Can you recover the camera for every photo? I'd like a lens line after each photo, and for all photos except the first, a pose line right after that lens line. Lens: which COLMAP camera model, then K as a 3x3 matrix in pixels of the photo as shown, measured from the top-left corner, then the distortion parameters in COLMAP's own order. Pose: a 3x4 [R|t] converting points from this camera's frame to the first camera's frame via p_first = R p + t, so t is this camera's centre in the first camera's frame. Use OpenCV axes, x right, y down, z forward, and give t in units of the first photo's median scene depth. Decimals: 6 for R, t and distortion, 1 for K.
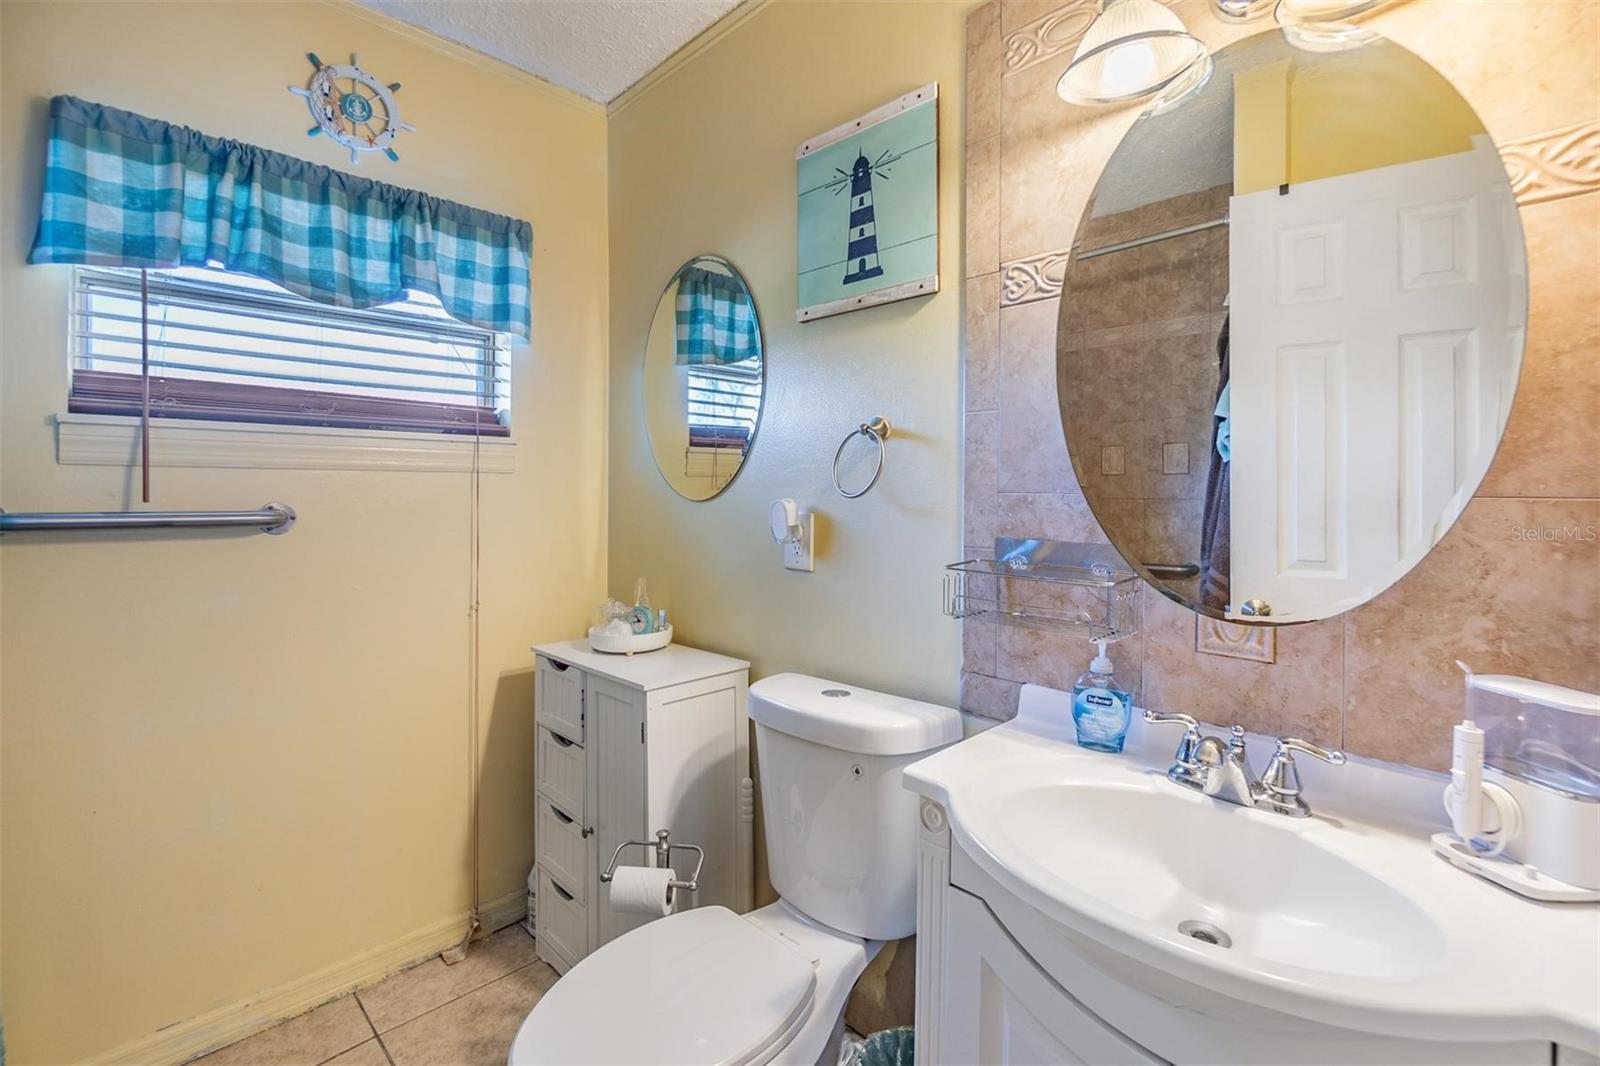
lens RADIAL K [[711.6, 0, 802.1], [0, 711.6, 486.3], [0, 0, 1]] dist [-0.005301, -0.000294]
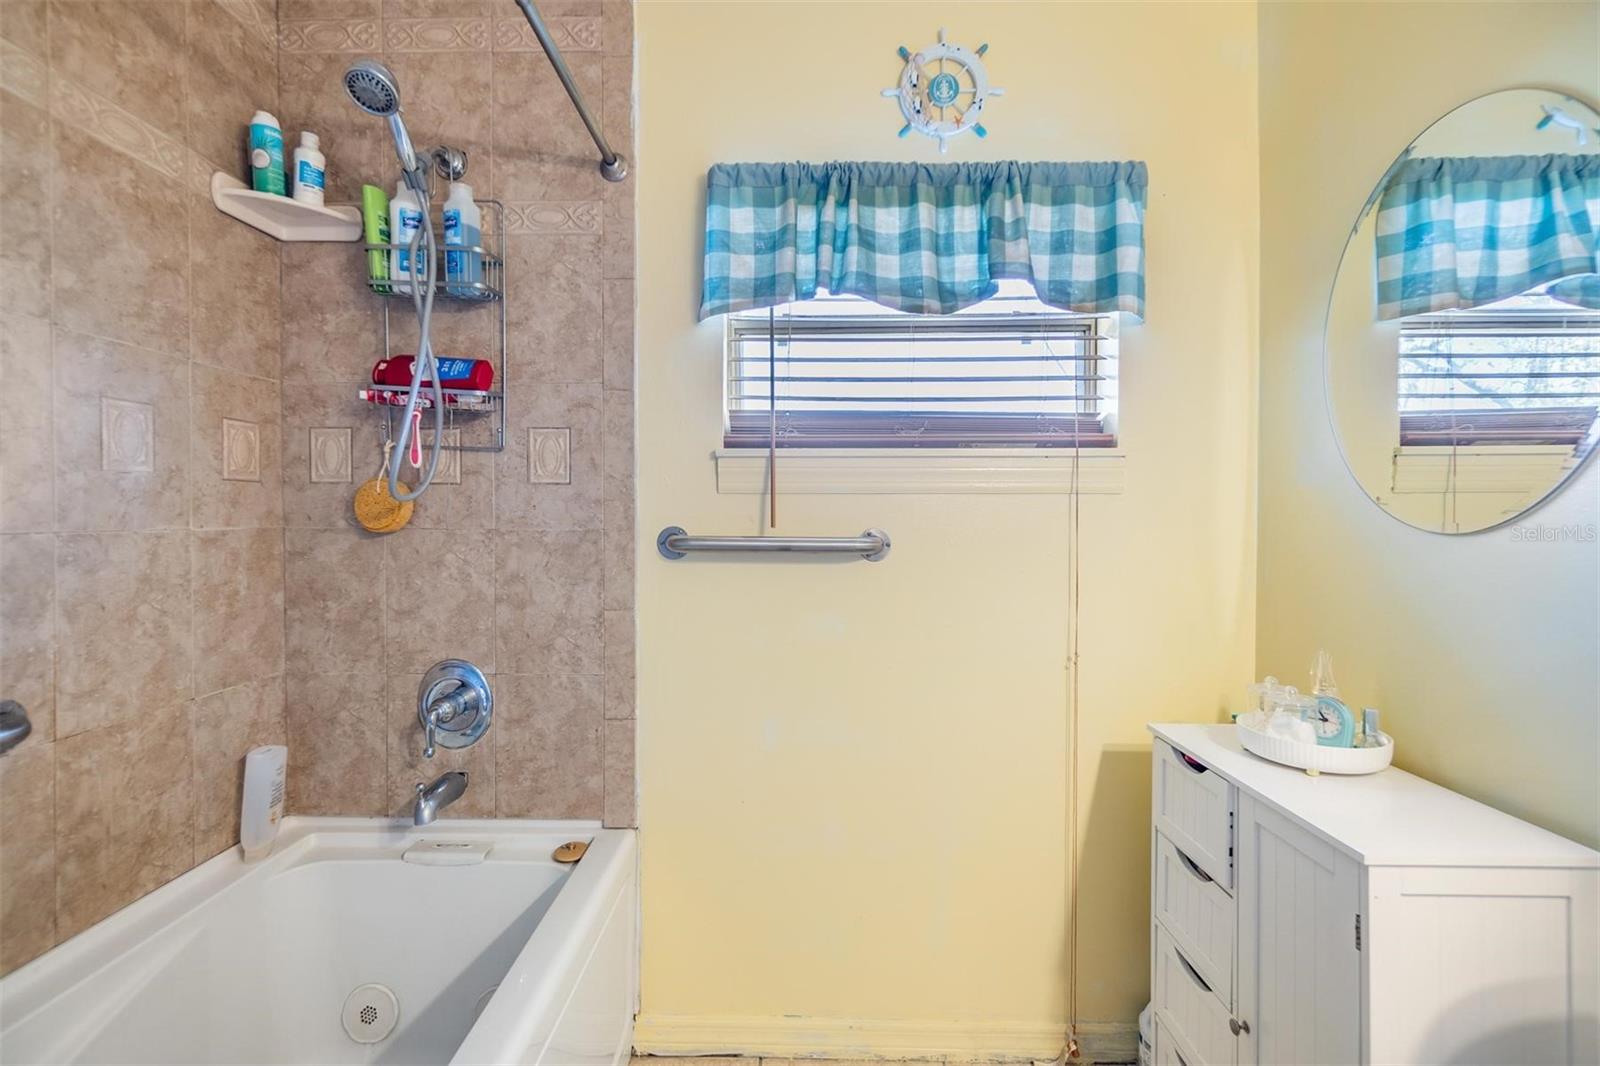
lens RADIAL K [[697.2, 0, 797.4], [0, 697.2, 523.0], [0, 0, 1]] dist [-0.003009, -0.000257]
pose [[0.695362, 0.006229, -0.718632, -0.121663], [0.006142, 0.999874, 0.014610, 0.000665], [0.718633, -0.014572, 0.695237, 0.248328]]
